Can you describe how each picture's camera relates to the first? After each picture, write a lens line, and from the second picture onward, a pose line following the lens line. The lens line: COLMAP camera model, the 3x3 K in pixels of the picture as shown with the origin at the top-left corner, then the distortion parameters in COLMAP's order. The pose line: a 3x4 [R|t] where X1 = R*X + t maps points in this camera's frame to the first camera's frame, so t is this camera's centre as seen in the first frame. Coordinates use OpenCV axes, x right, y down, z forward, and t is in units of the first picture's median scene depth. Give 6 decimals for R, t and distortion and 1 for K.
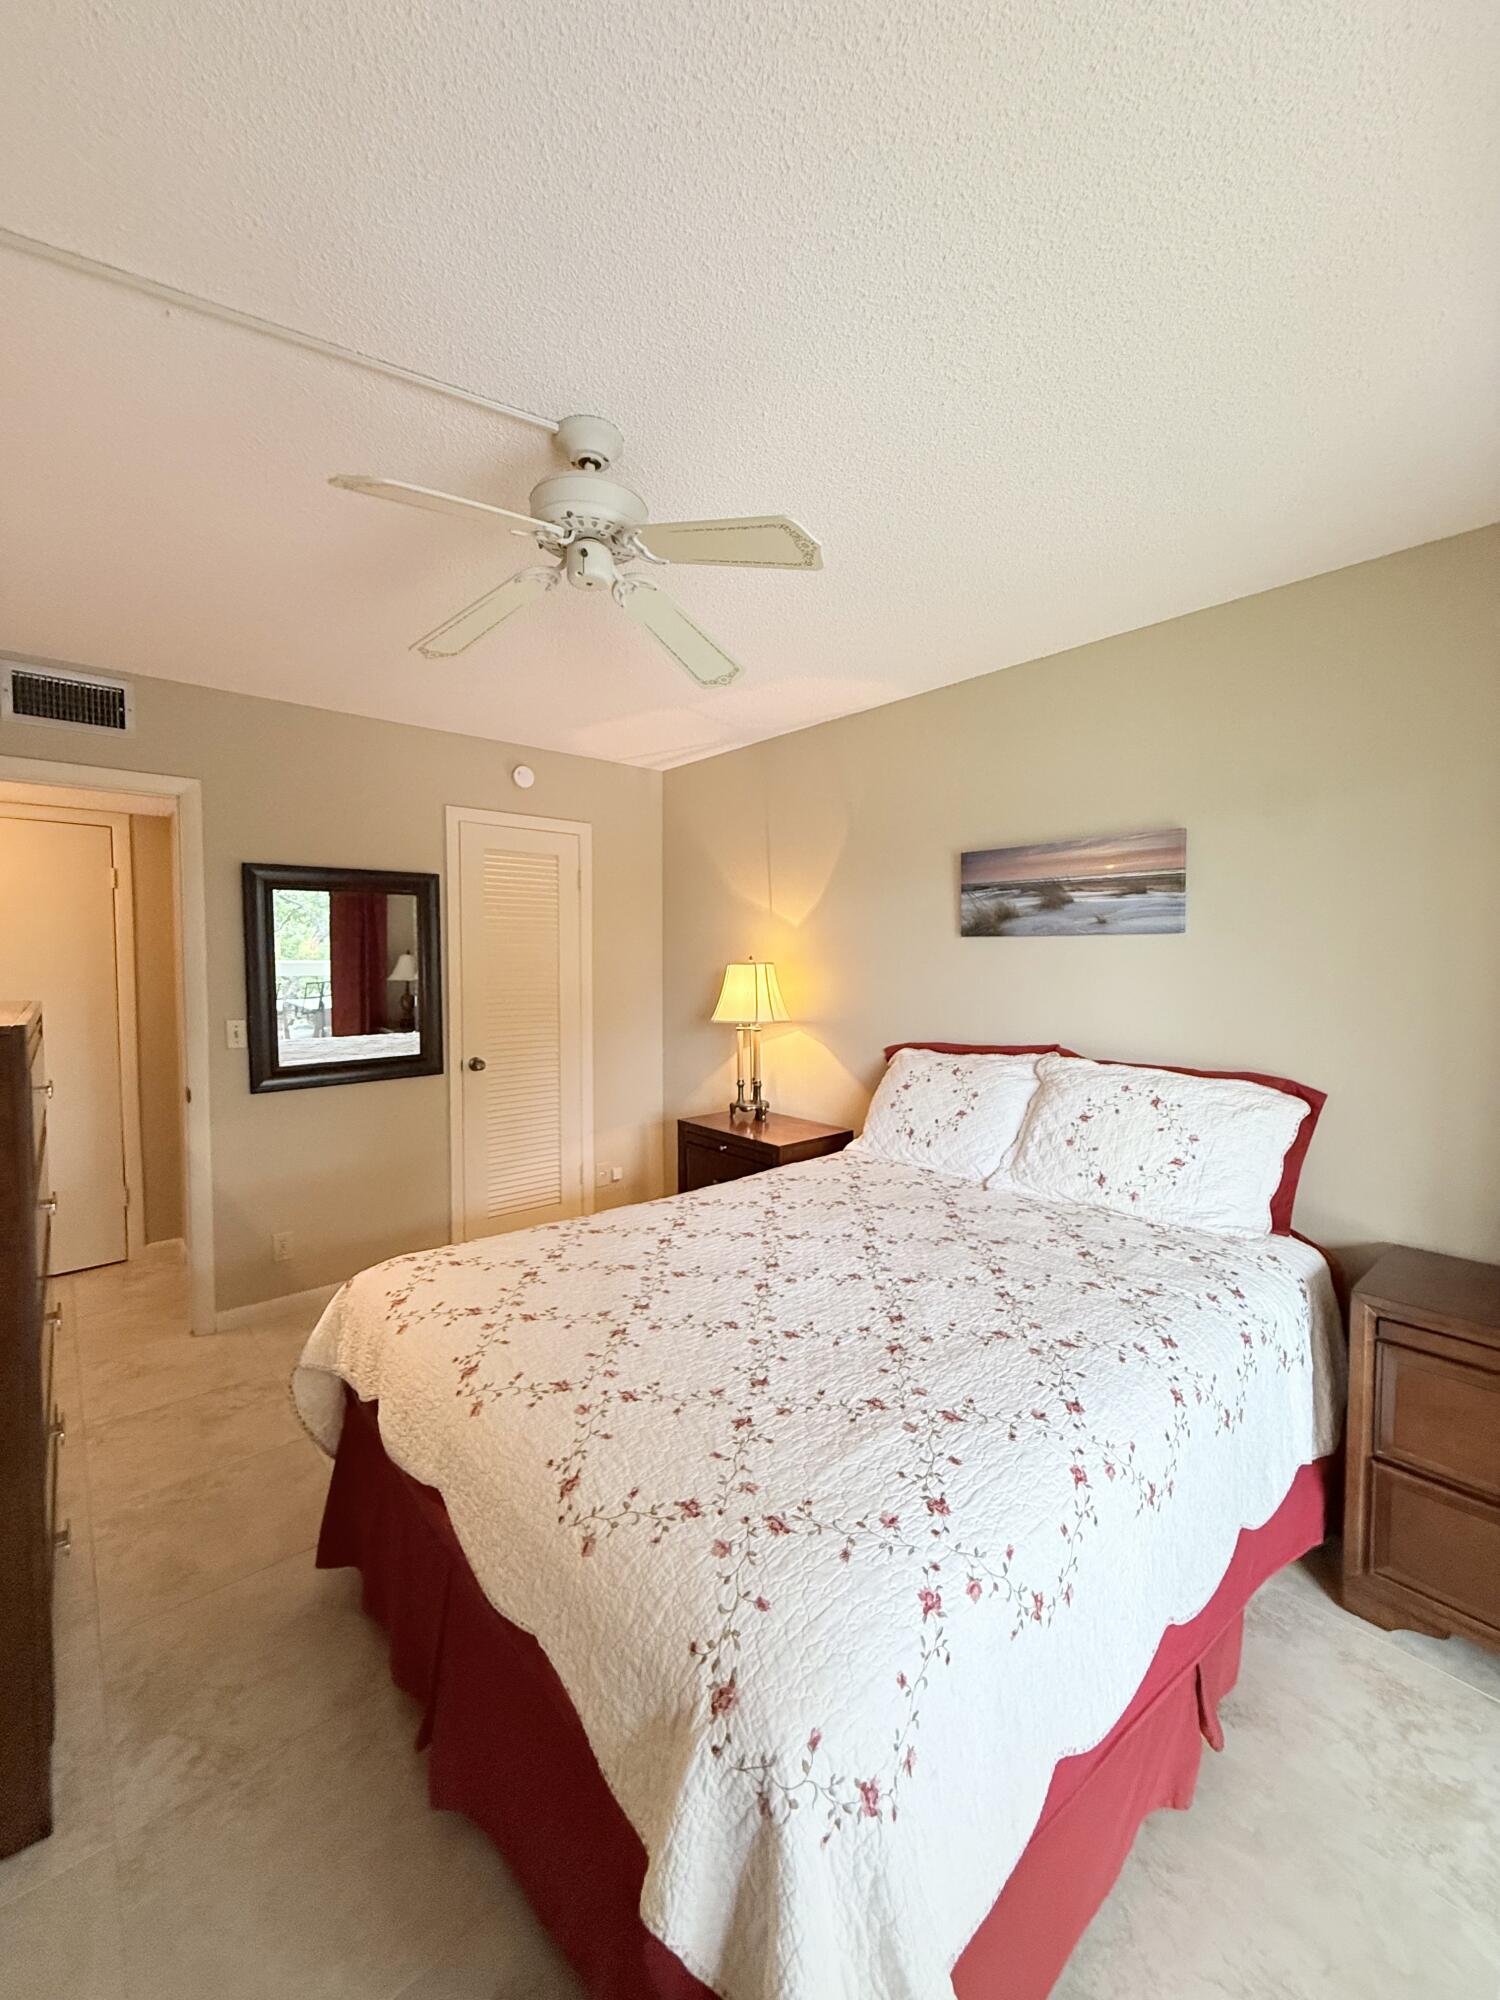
lens RADIAL K [[799.3, 0, 752.5], [0, 799.3, 991.0], [0, 0, 1]] dist [-0.000539, 0.000343]
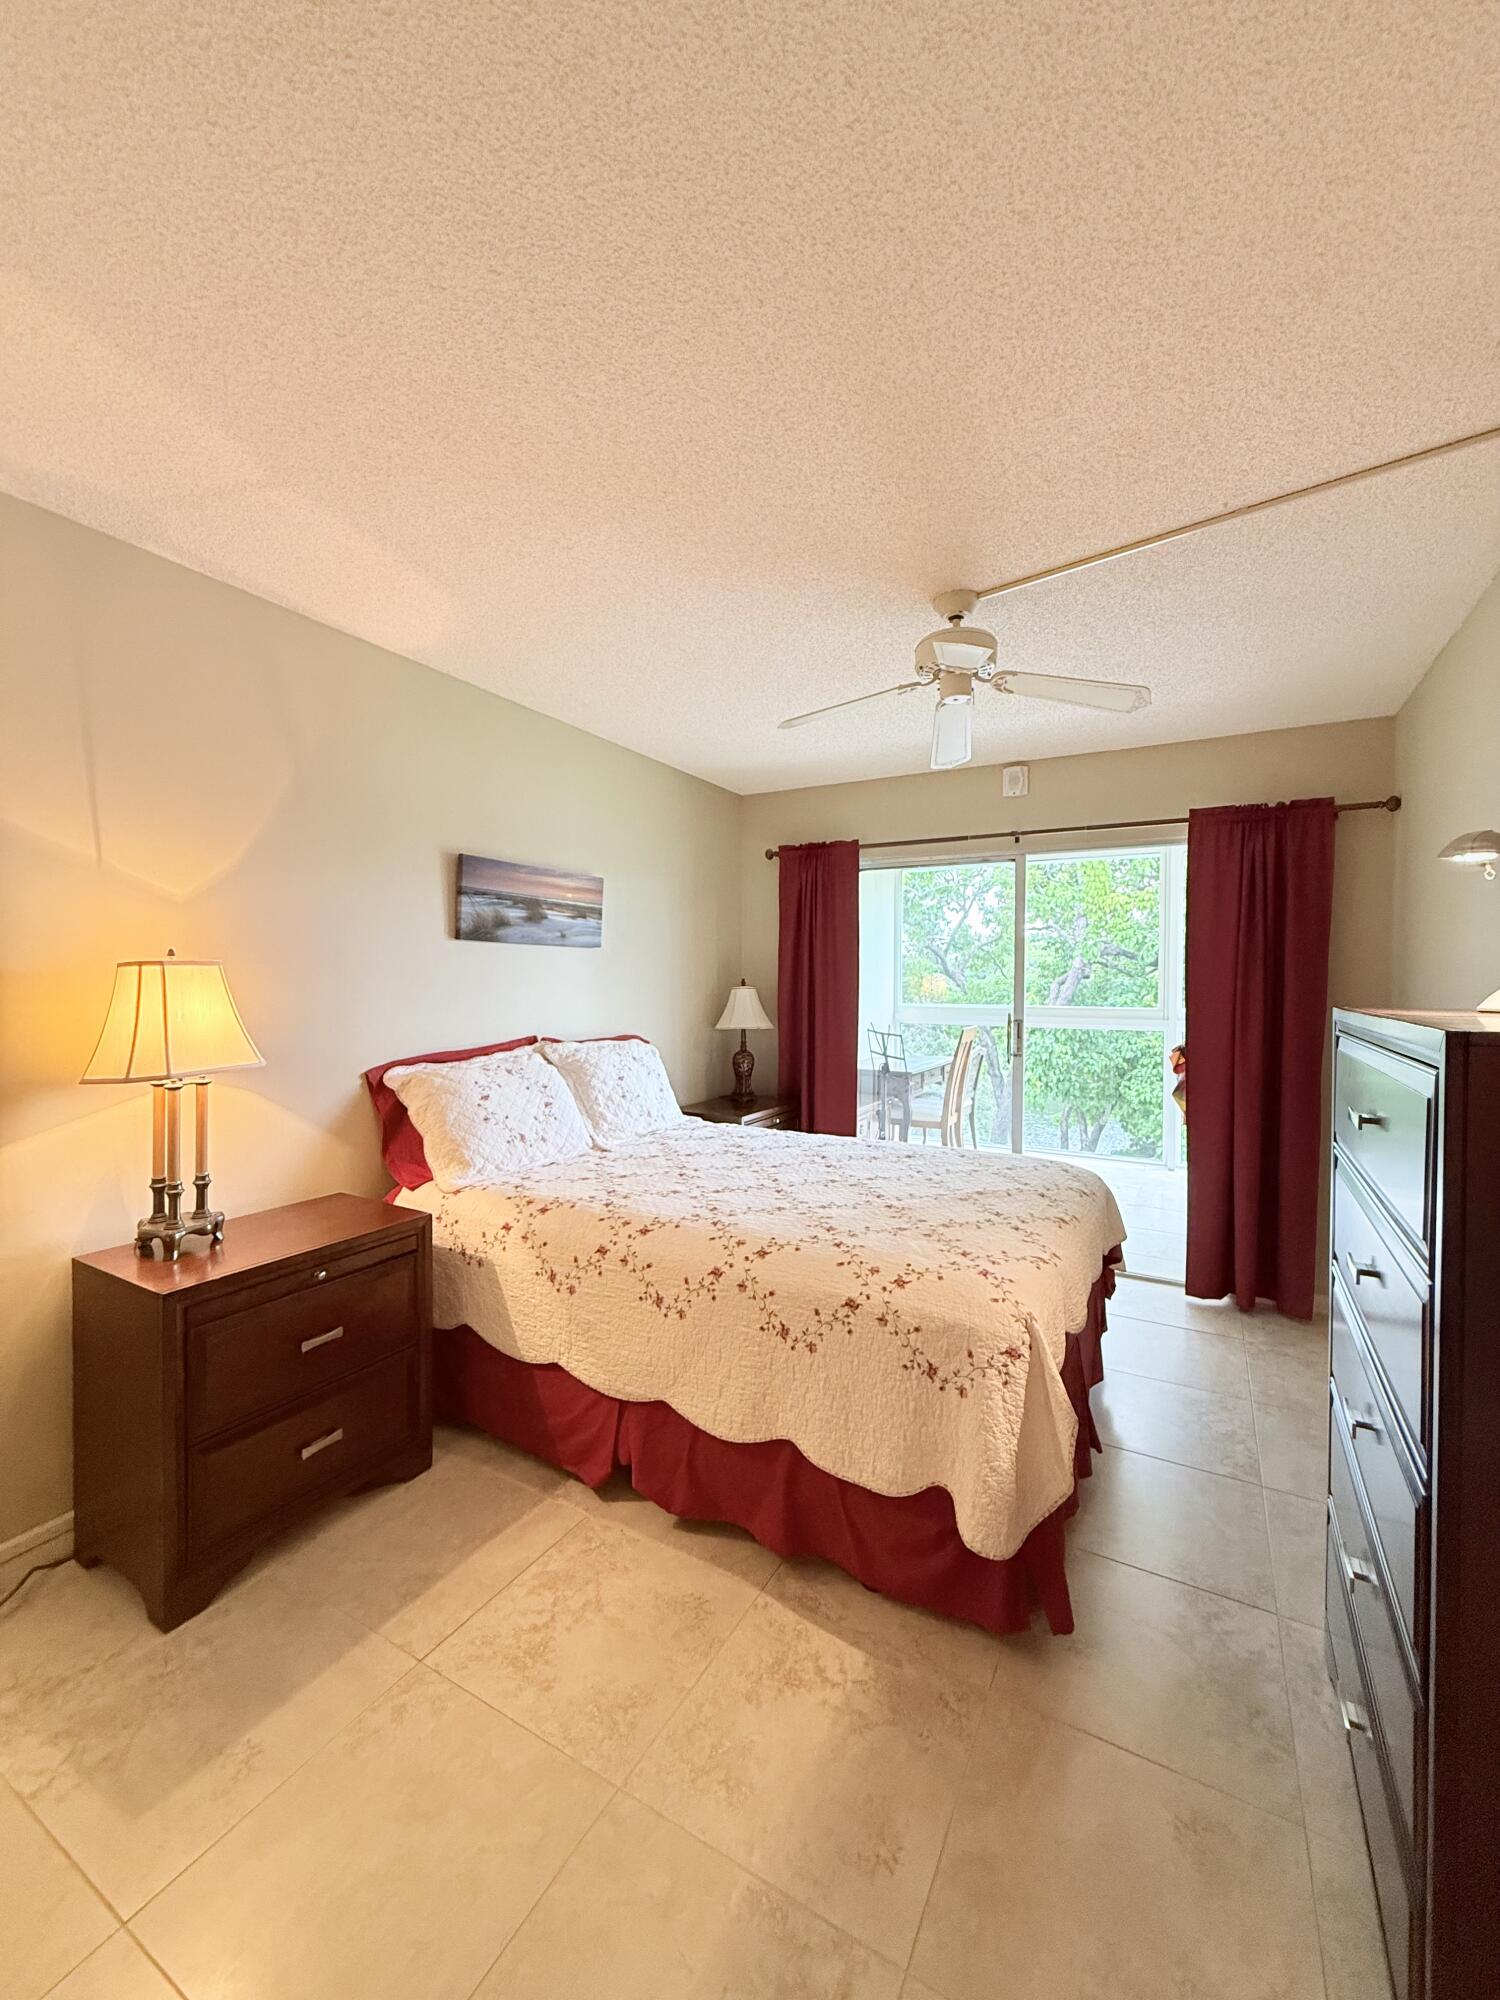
lens RADIAL K [[799.3, 0, 752.5], [0, 799.3, 991.0], [0, 0, 1]] dist [-0.000539, 0.000343]
pose [[-0.330601, -0.018254, 0.943594, -0.878130], [0.033945, 0.998936, 0.031218, -0.026624], [-0.943160, 0.042351, -0.329630, 1.115058]]
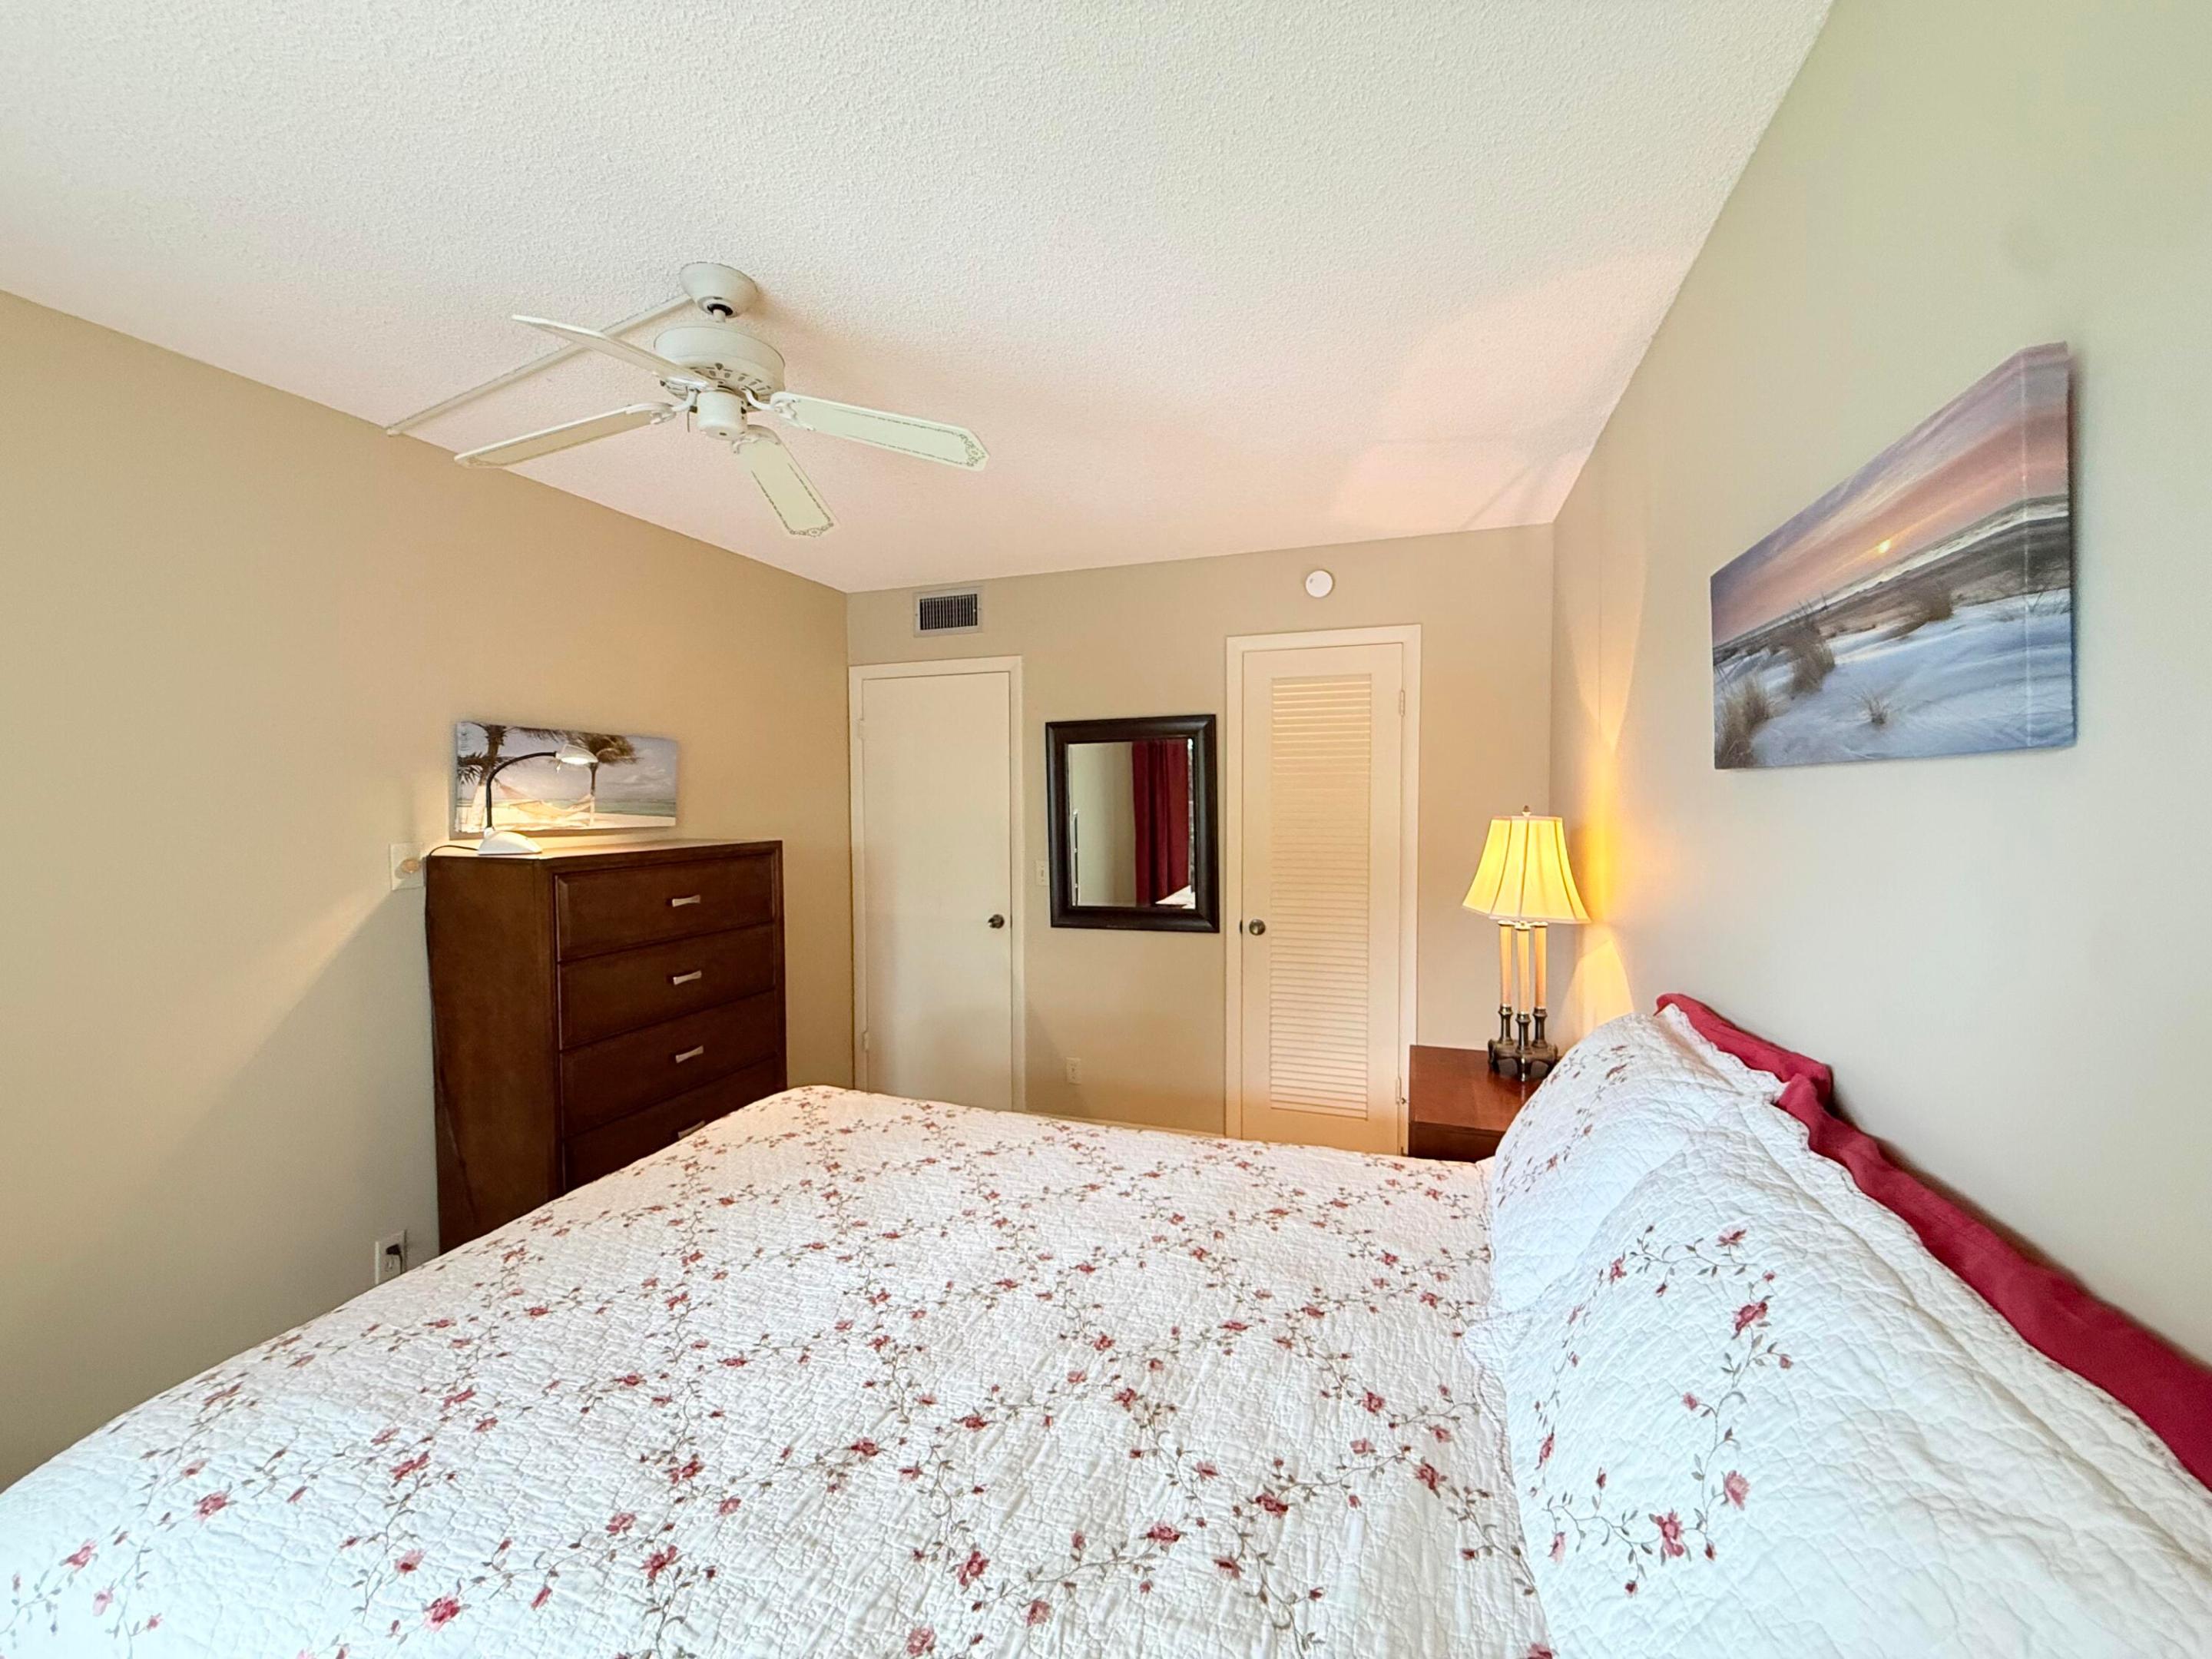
lens RADIAL K [[884.0, 0, 1096.9], [0, 884.0, 827.6], [0, 0, 1]] dist [-0.000539, 0.000343]
pose [[0.488457, 0.027471, -0.872155, 0.582300], [-0.029117, 0.999461, 0.015174, -0.038302], [0.872102, 0.017983, 0.488994, 0.534585]]
